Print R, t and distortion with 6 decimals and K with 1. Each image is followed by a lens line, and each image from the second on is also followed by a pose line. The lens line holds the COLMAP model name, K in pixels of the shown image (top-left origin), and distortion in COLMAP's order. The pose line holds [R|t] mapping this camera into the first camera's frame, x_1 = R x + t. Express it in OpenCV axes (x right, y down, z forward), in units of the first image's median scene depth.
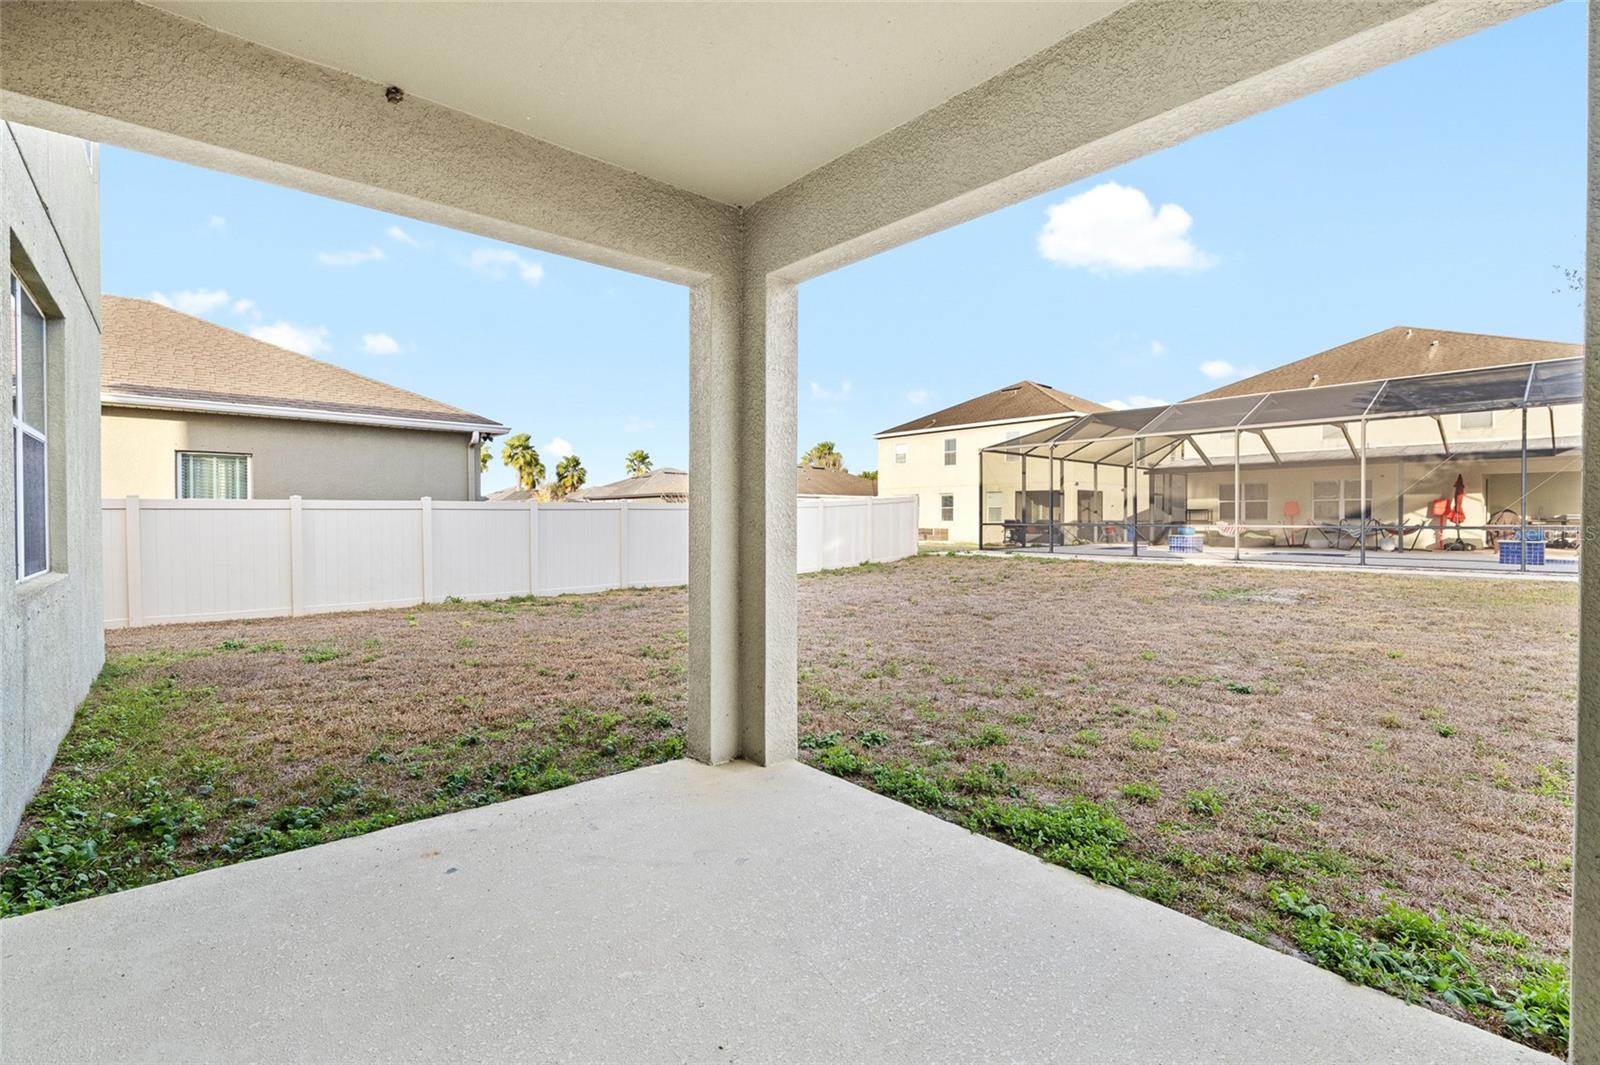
lens RADIAL K [[712.9, 0, 794.5], [0, 712.9, 526.4], [0, 0, 1]] dist [-0.008773, 0.001214]
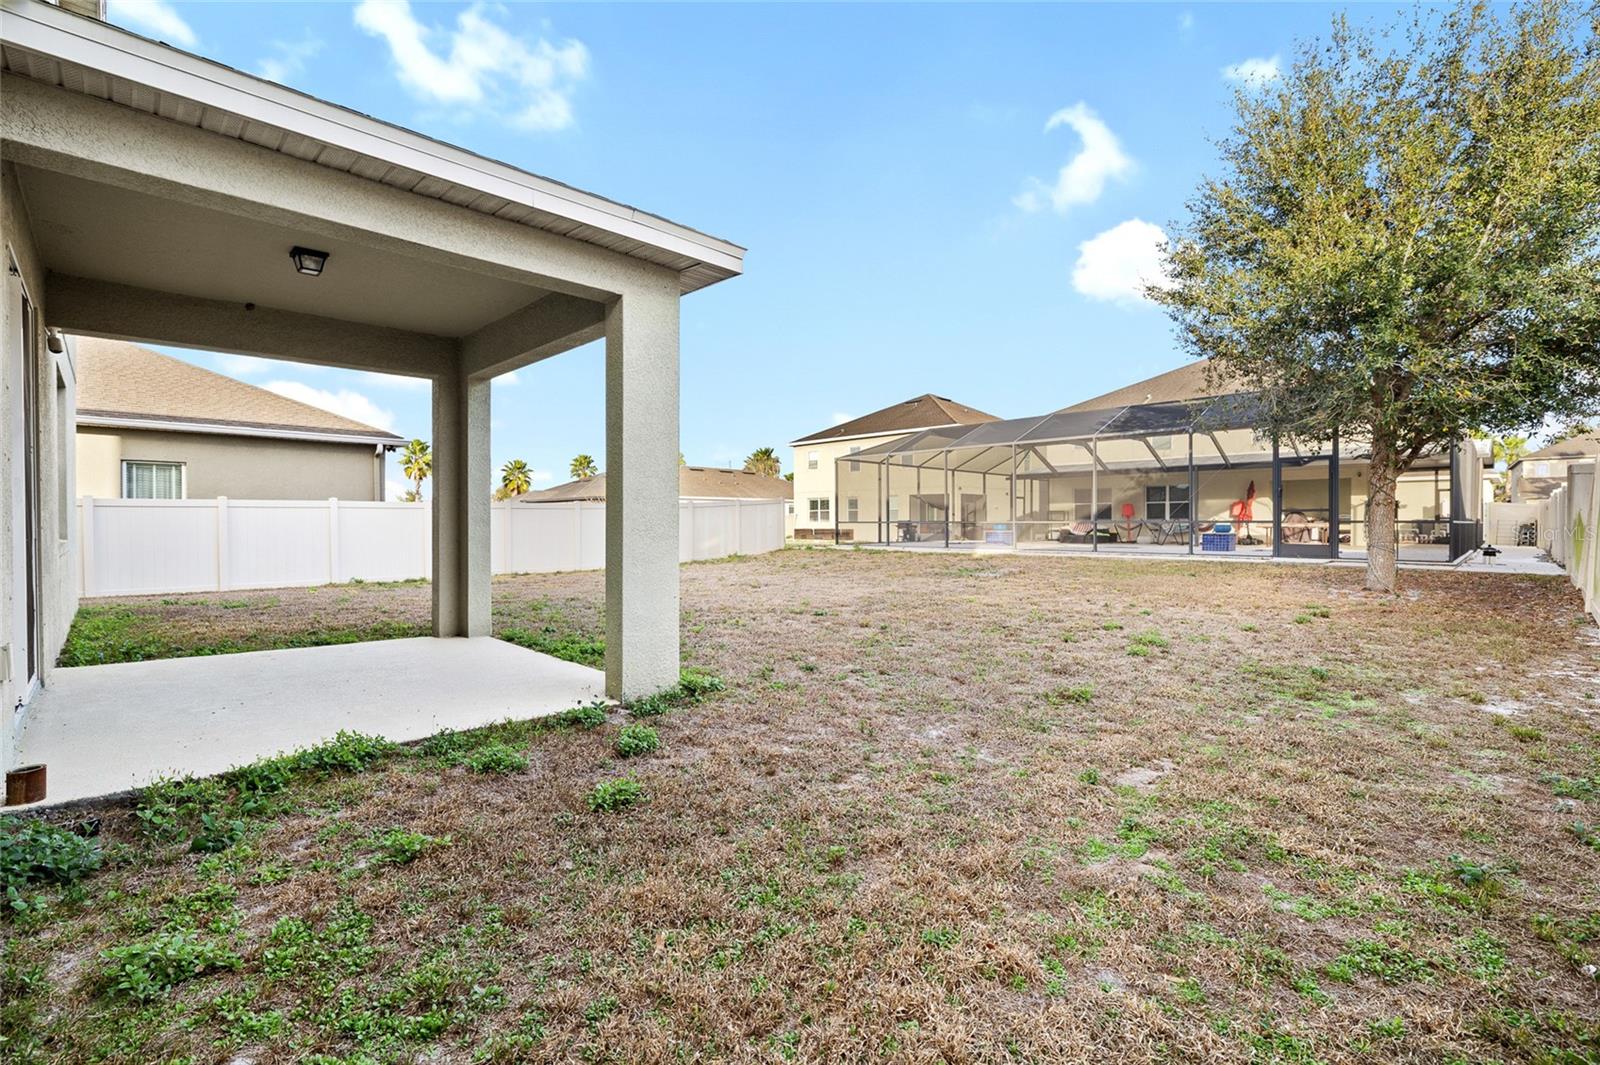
lens RADIAL K [[712.9, 0, 802.1], [0, 712.9, 527.8], [0, 0, 1]] dist [-0.008773, 0.001214]
pose [[0.998169, -0.000664, 0.060478, 0.185764], [0.000909, 0.999991, -0.004025, 0.014245], [-0.060475, 0.004073, 0.998161, -0.237131]]
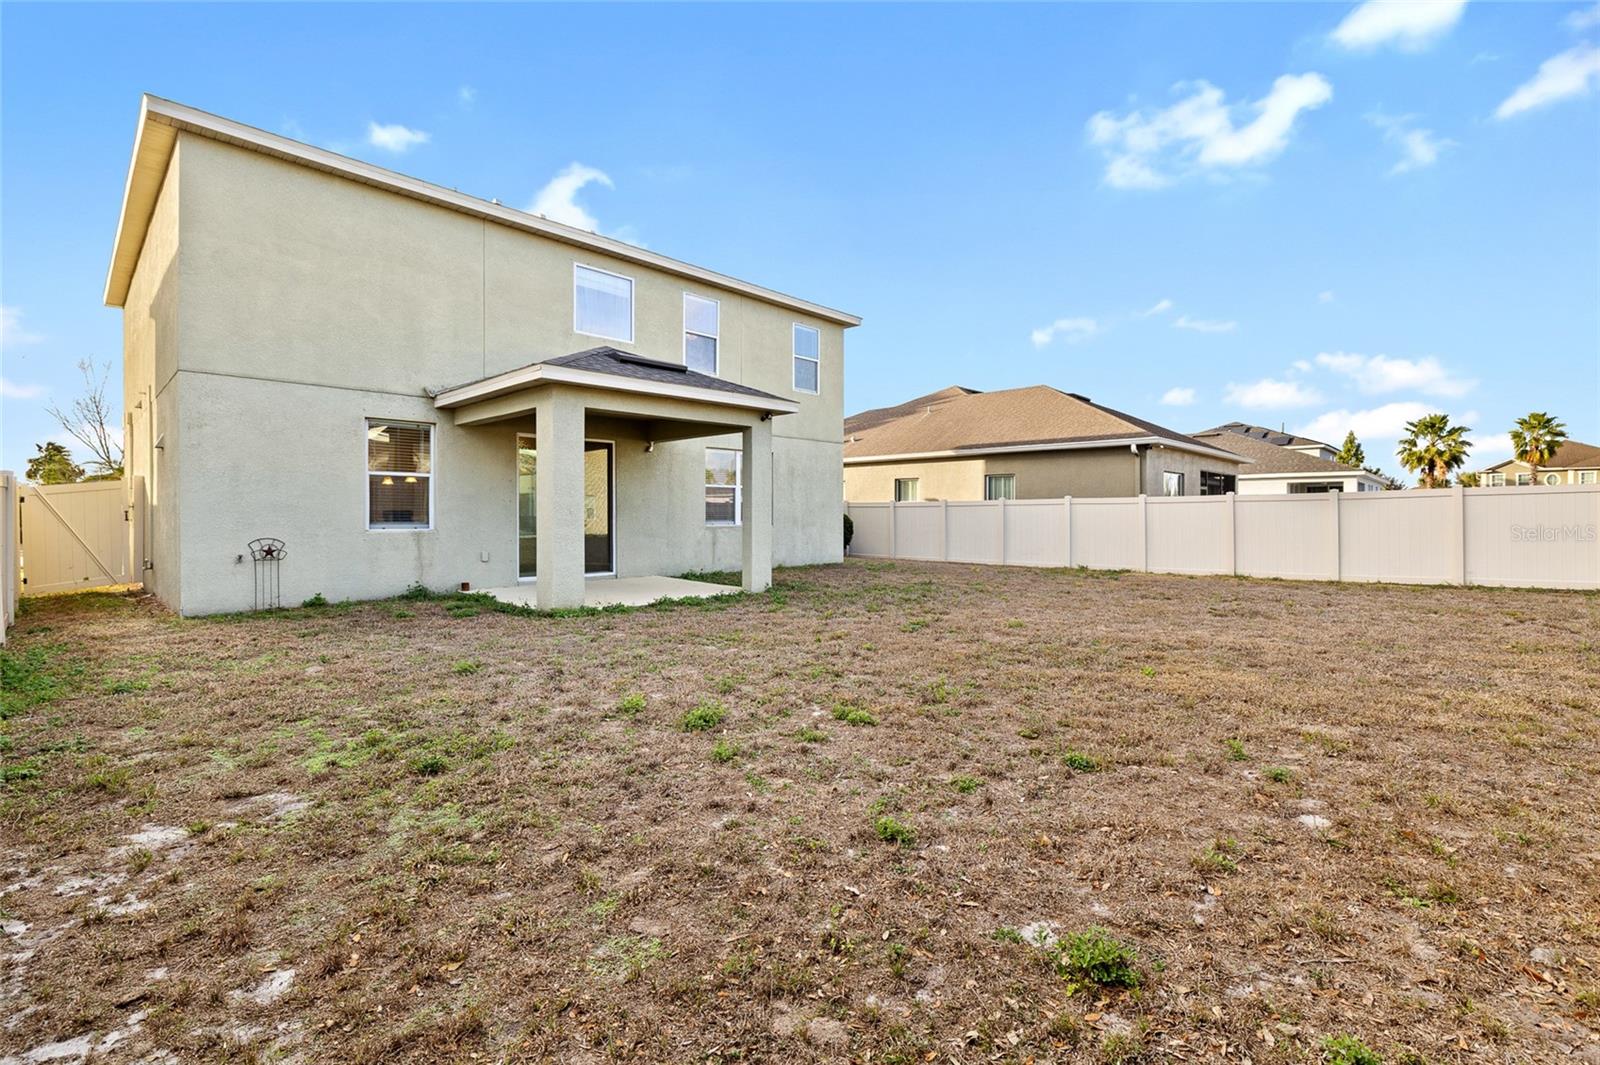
lens RADIAL K [[712.9, 0, 795.5], [0, 712.9, 519.5], [0, 0, 1]] dist [-0.008773, 0.001214]
pose [[0.089740, 0.008764, -0.995927, 0.771686], [-0.008411, 0.999932, 0.008041, 0.001440], [0.995930, 0.007655, 0.089808, 0.242181]]
